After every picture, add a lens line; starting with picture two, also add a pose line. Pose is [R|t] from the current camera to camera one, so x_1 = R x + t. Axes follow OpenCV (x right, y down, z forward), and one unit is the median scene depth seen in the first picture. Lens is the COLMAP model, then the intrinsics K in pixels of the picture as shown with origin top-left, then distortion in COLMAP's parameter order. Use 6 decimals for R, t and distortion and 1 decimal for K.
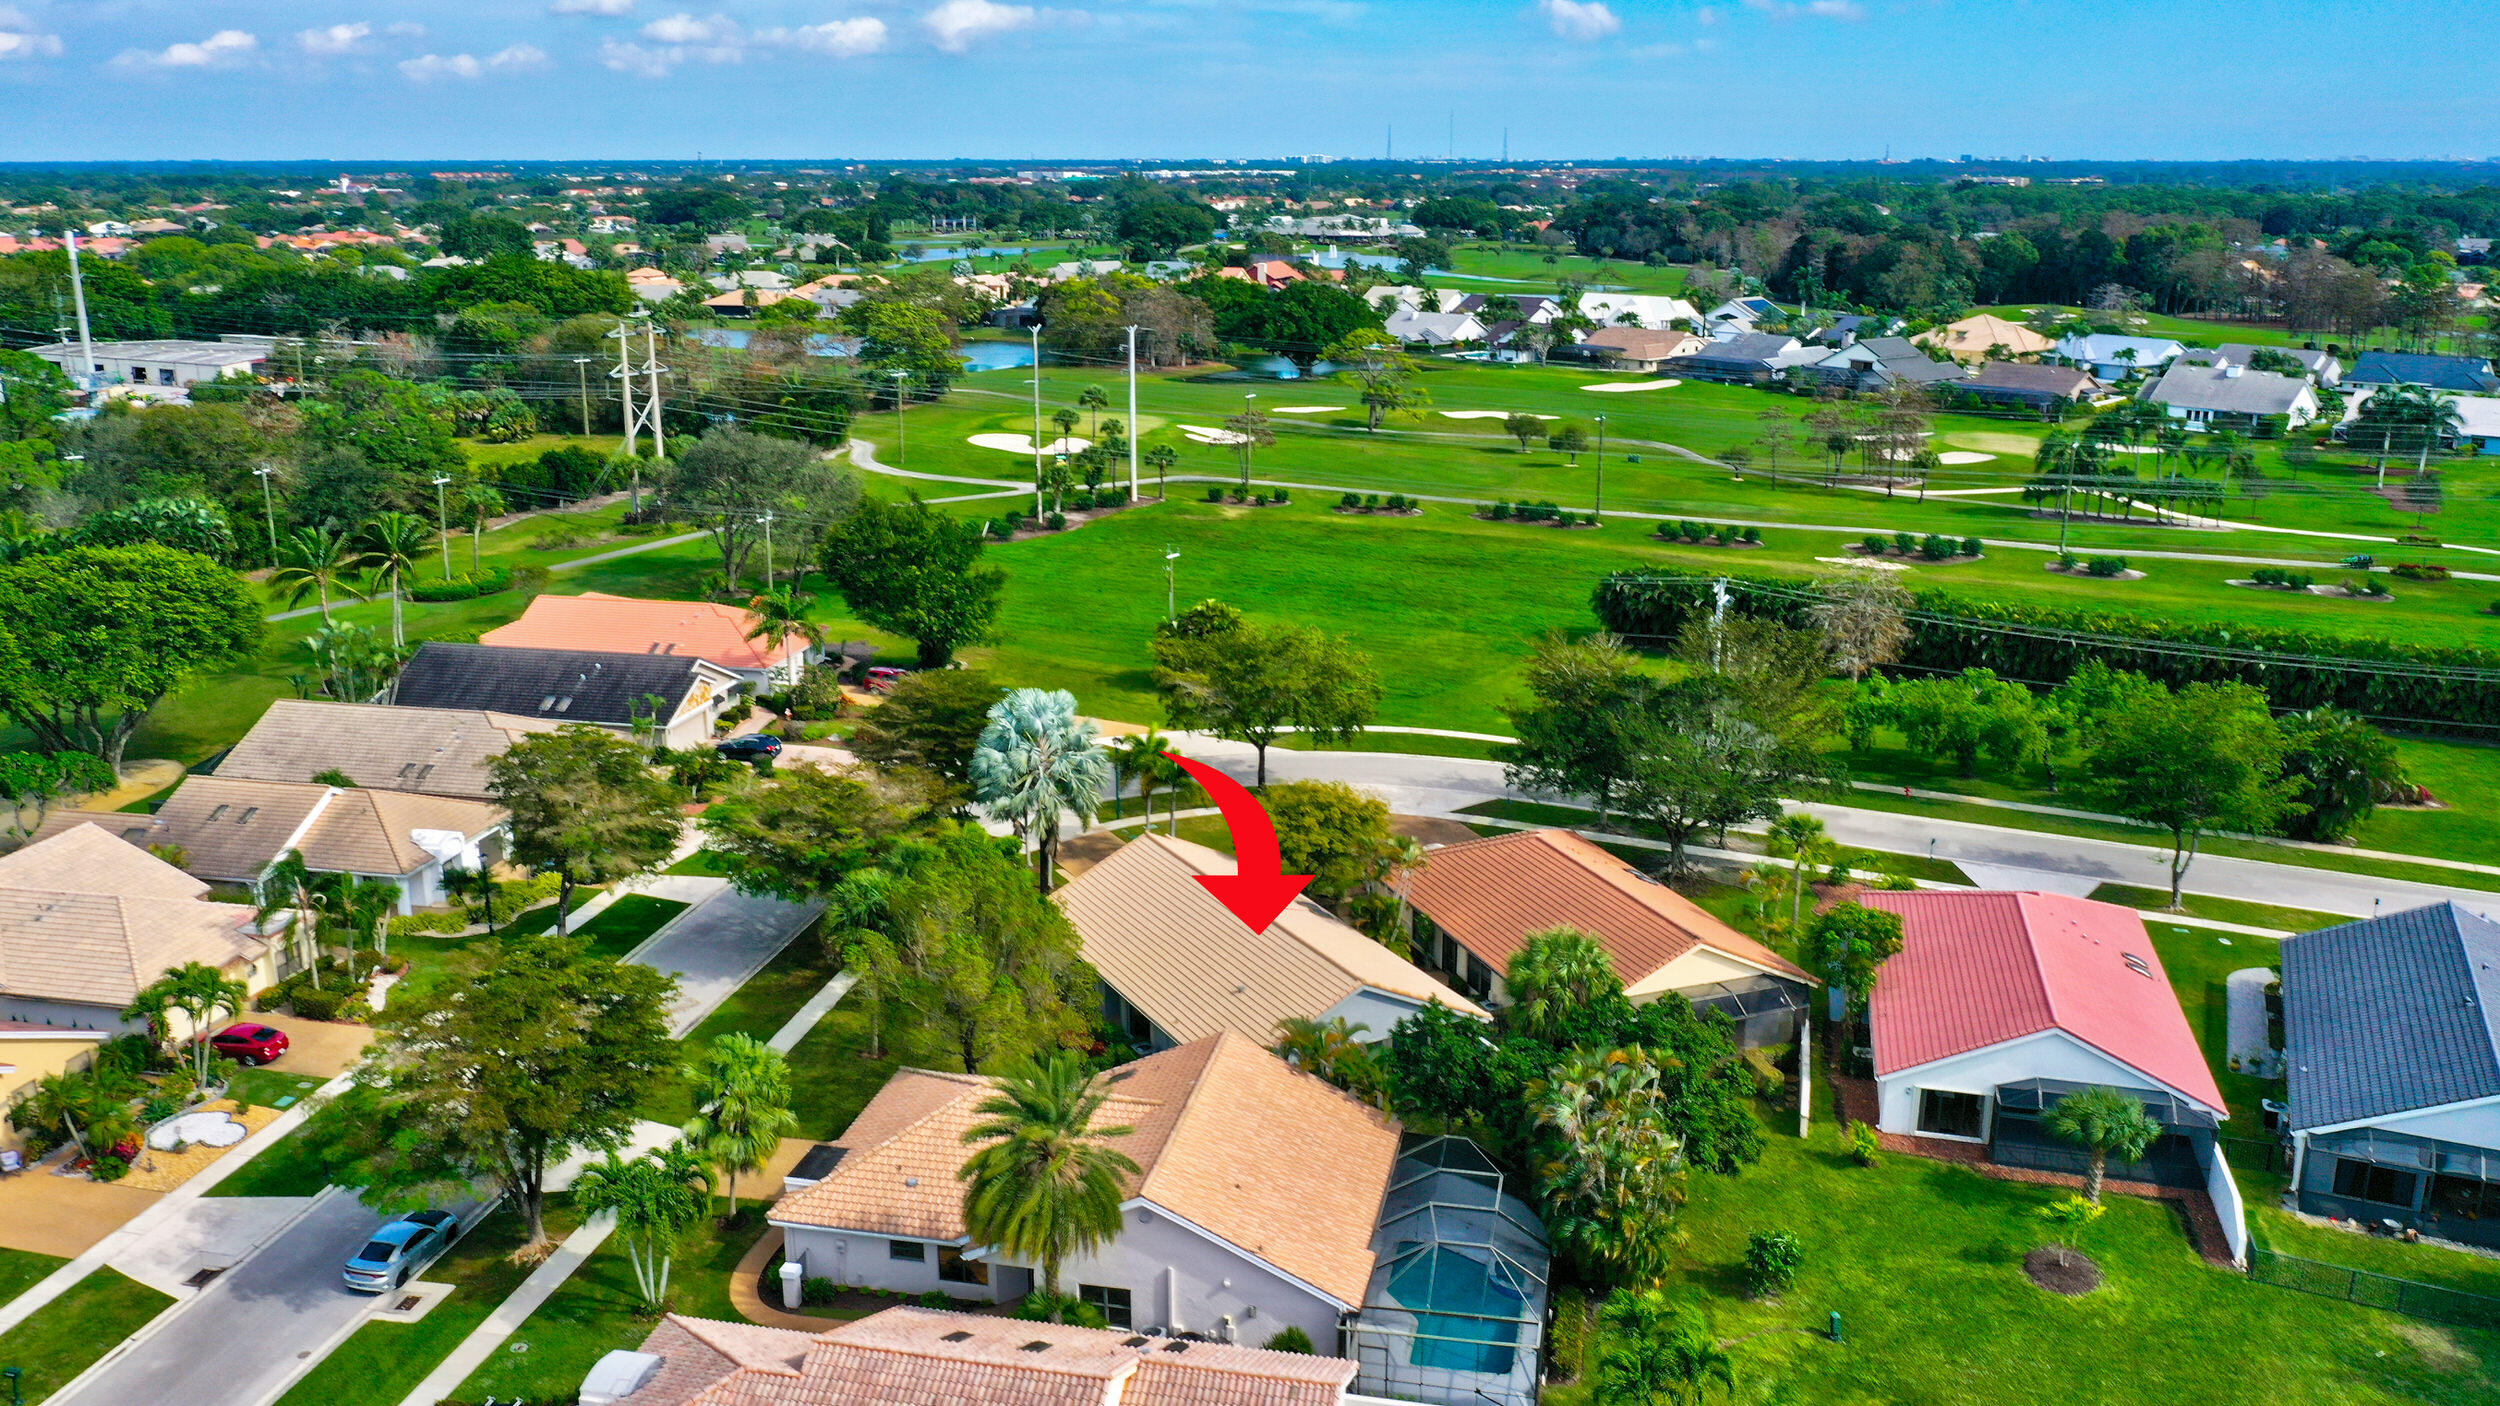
lens RADIAL K [[2038.2, 0, 1250.0], [0, 2038.2, 703.0], [0, 0, 1]] dist [-0.000516, -0.006084]
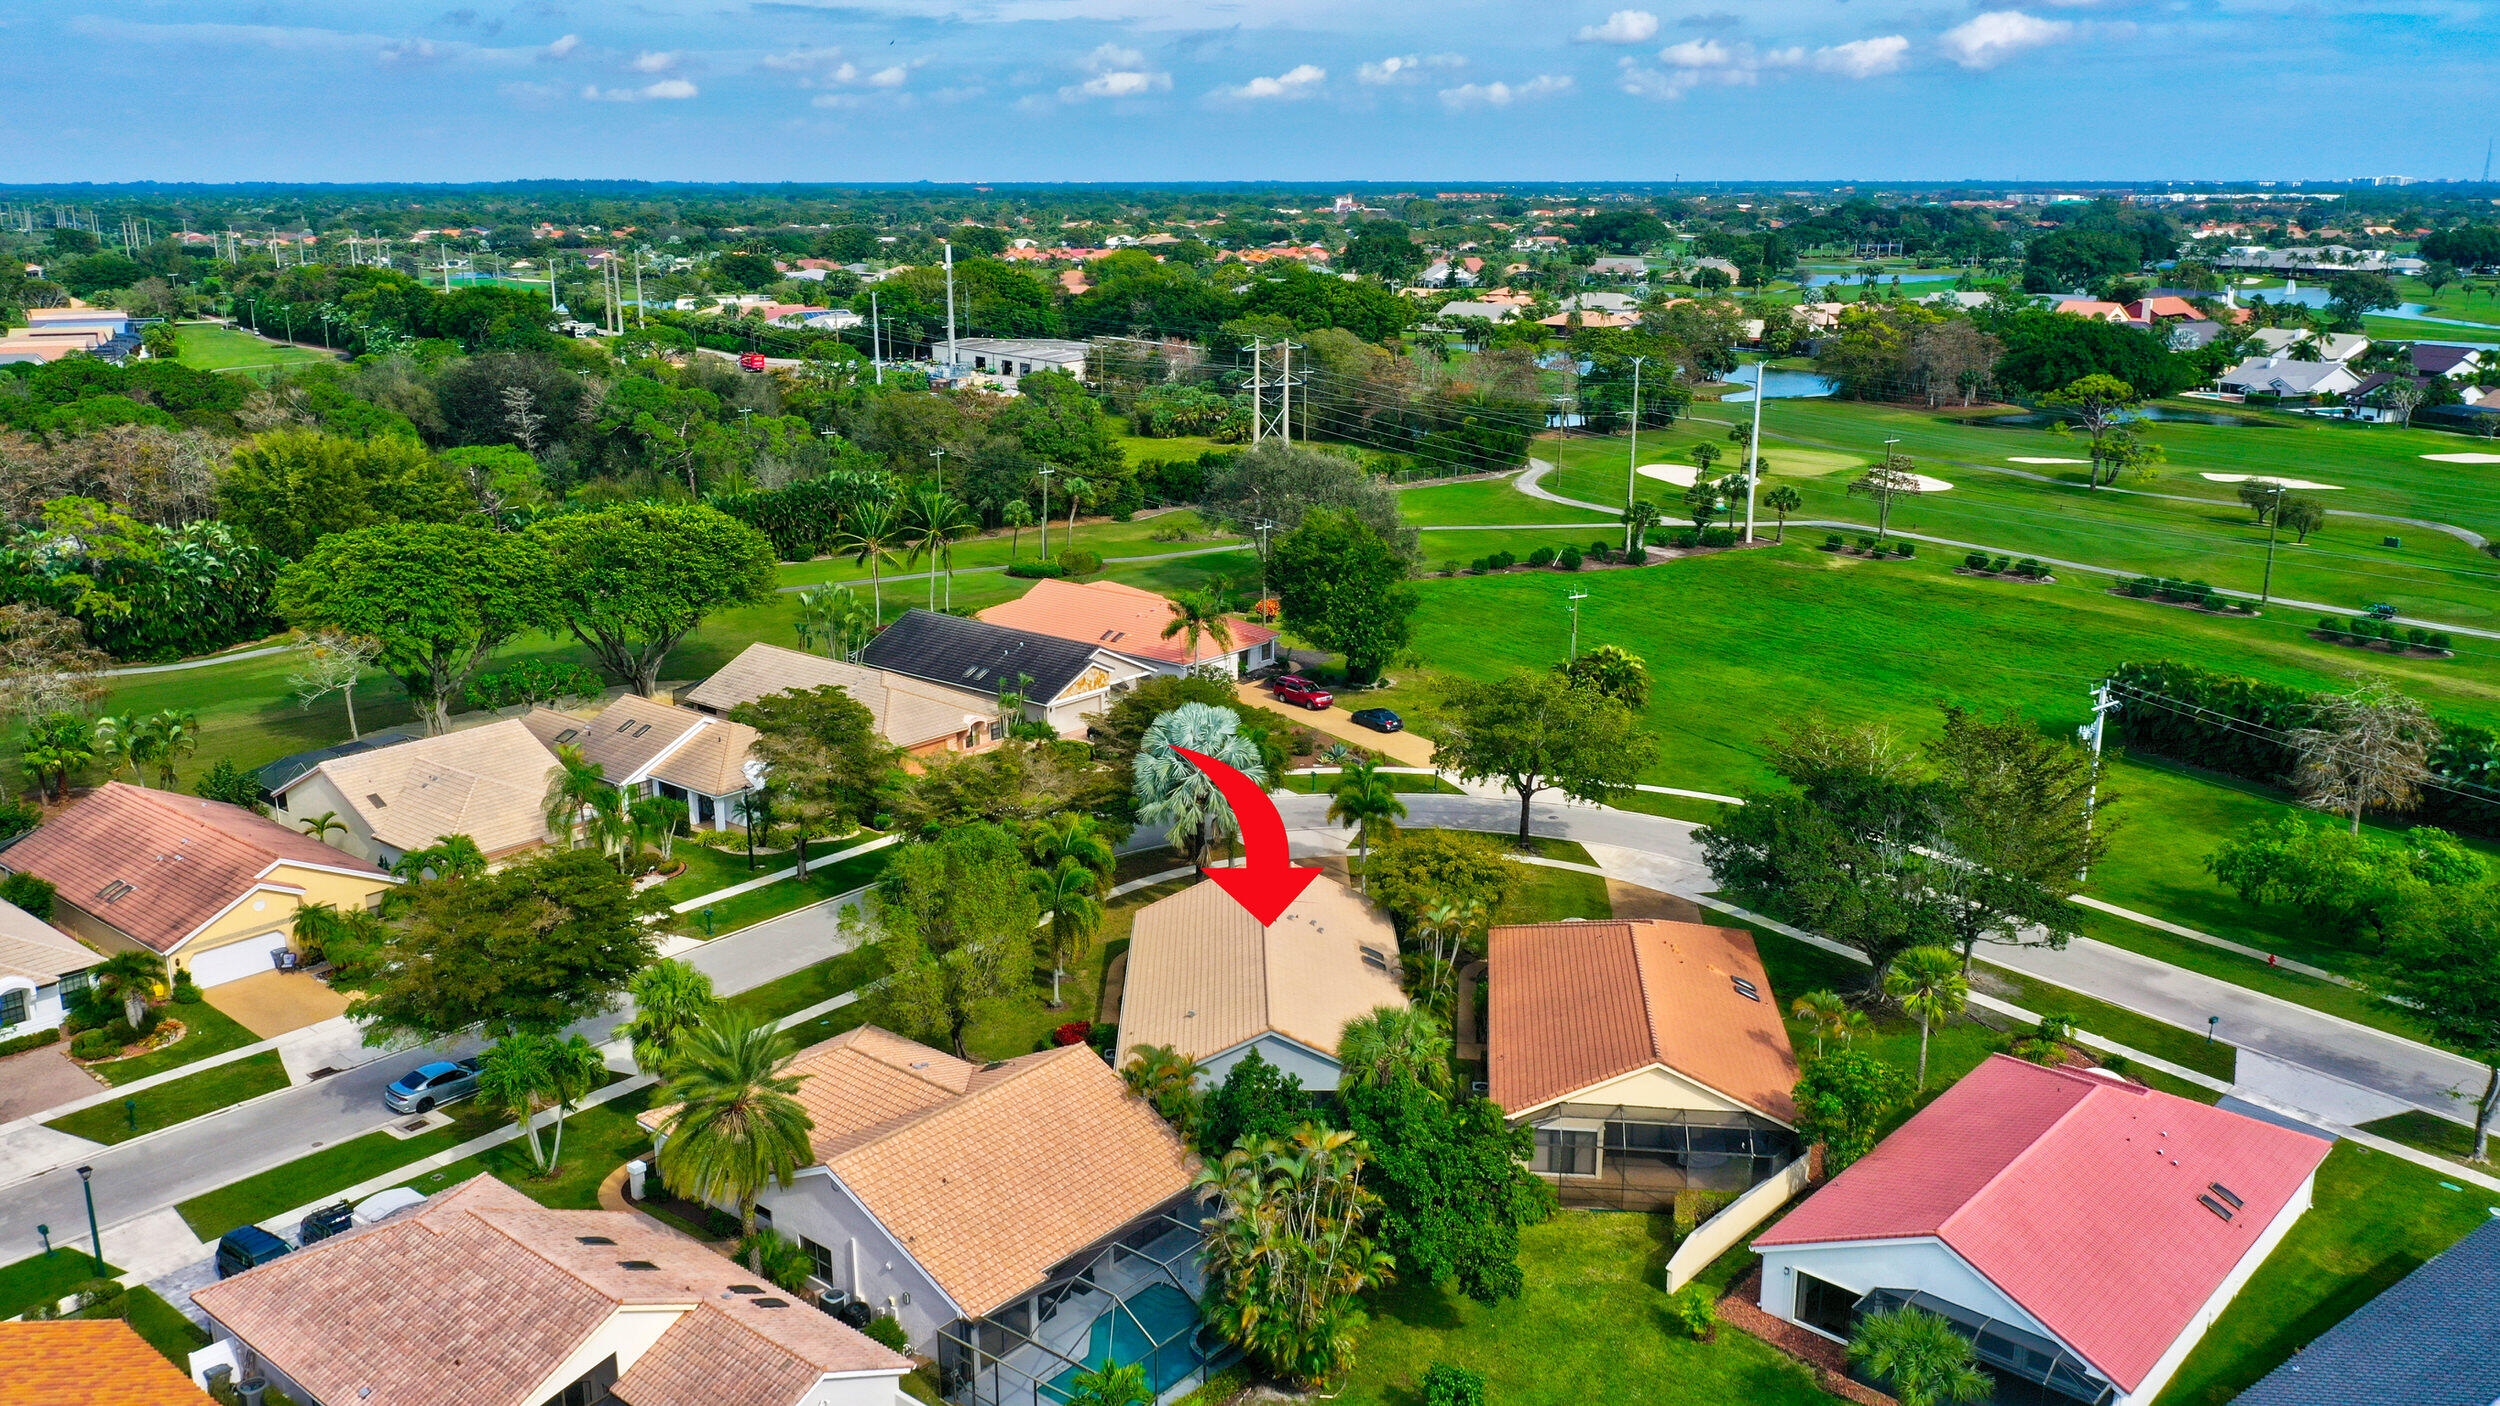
lens RADIAL K [[2038.2, 0, 1250.0], [0, 2038.2, 703.0], [0, 0, 1]] dist [-0.000516, -0.006084]
pose [[0.879039, 0.118375, -0.461821, 0.189171], [-0.122694, 0.992227, 0.020790, -0.015127], [0.460692, 0.038387, 0.886730, 0.044101]]
